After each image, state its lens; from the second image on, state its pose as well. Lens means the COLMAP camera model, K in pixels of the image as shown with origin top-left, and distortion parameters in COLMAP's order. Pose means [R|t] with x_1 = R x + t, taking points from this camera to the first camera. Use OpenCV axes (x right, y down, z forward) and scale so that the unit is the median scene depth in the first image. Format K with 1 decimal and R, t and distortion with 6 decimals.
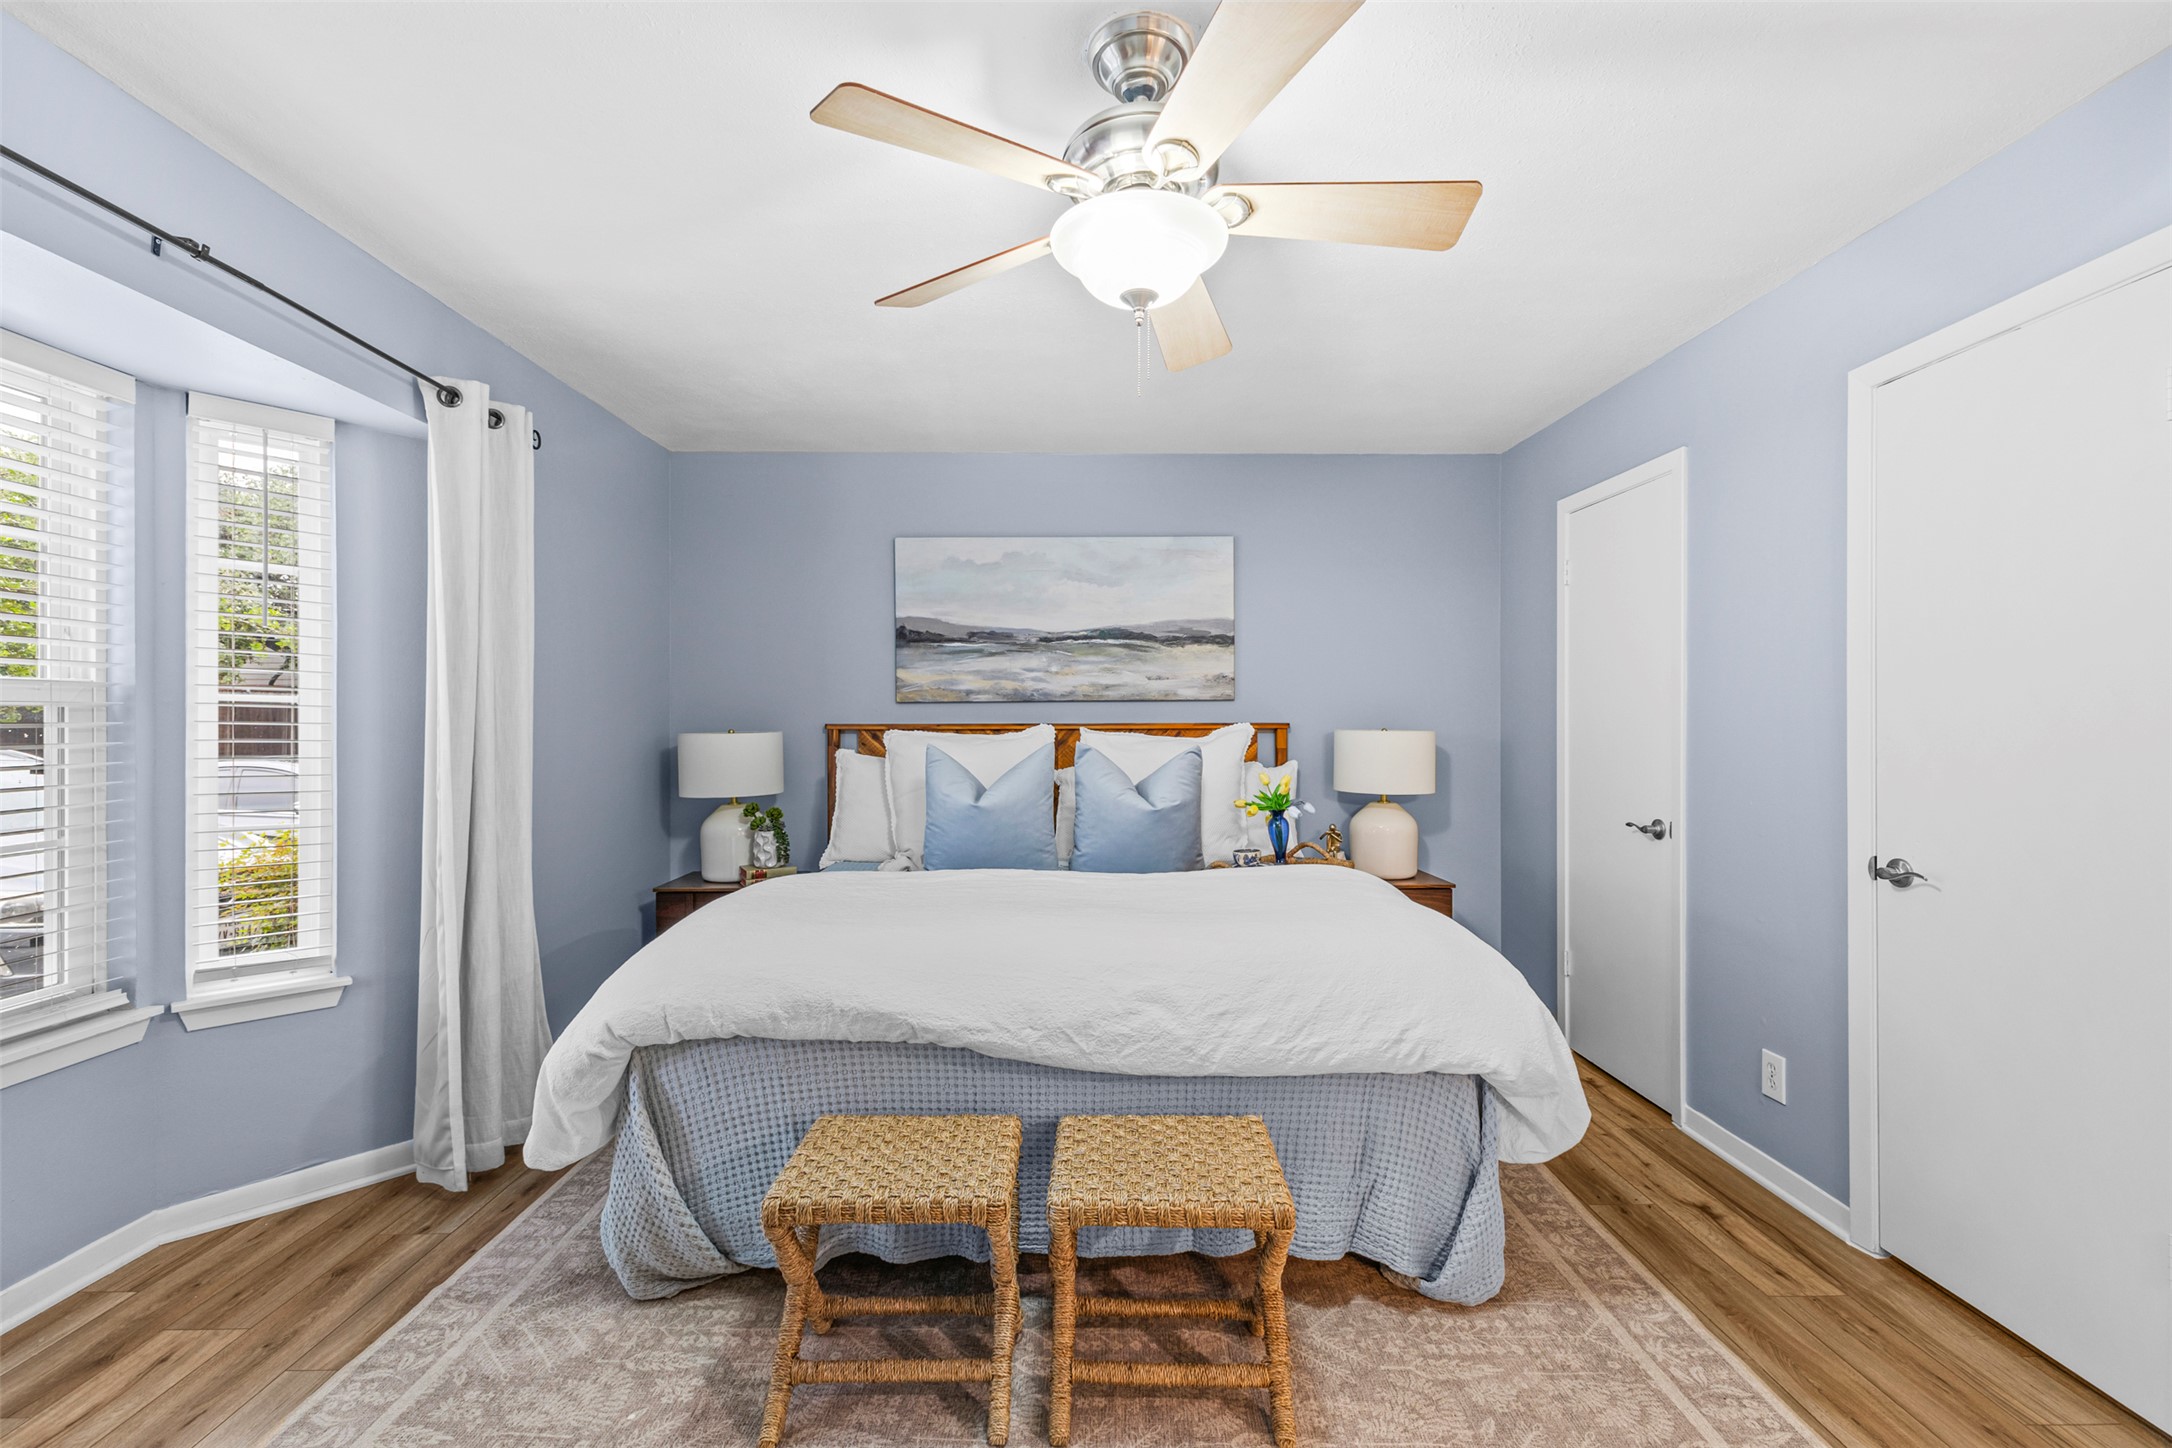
lens RADIAL K [[944.5, 0, 1096.7], [0, 944.5, 719.3], [0, 0, 1]] dist [0.002182, -0.000563]
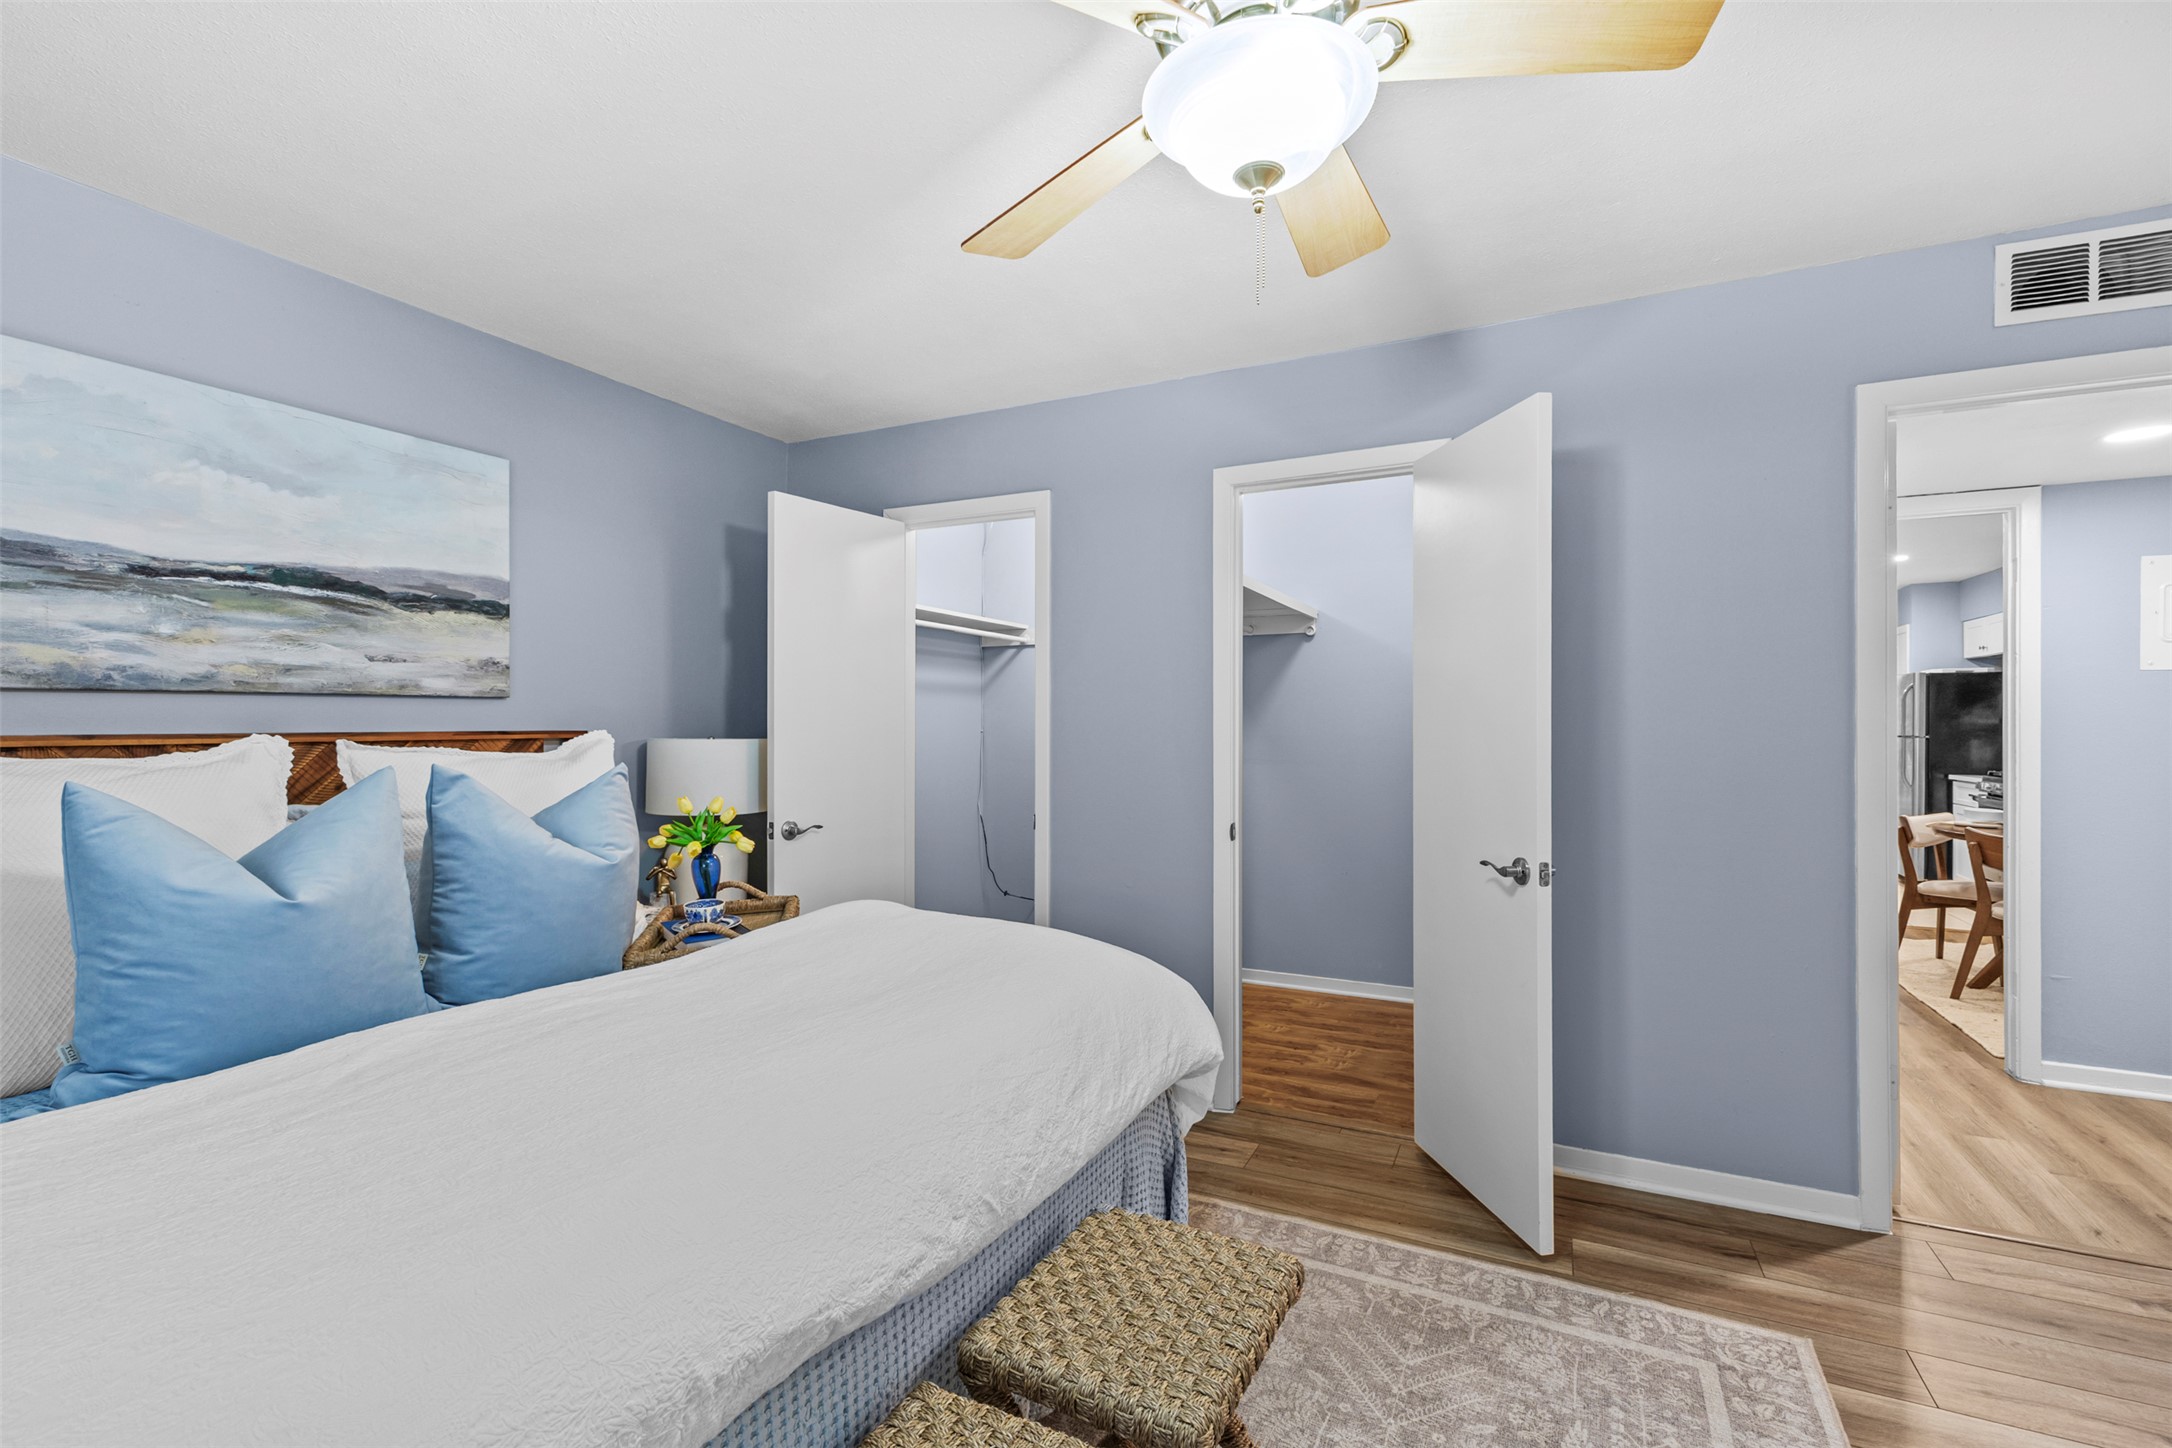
lens RADIAL K [[944.5, 0, 1094.5], [0, 944.5, 722.2], [0, 0, 1]] dist [0.002182, -0.000563]
pose [[0.448938, 0.002970, 0.893558, -0.280890], [0.002503, 0.999986, -0.004581, 0.001704], [-0.893559, 0.004293, 0.448925, 0.309649]]
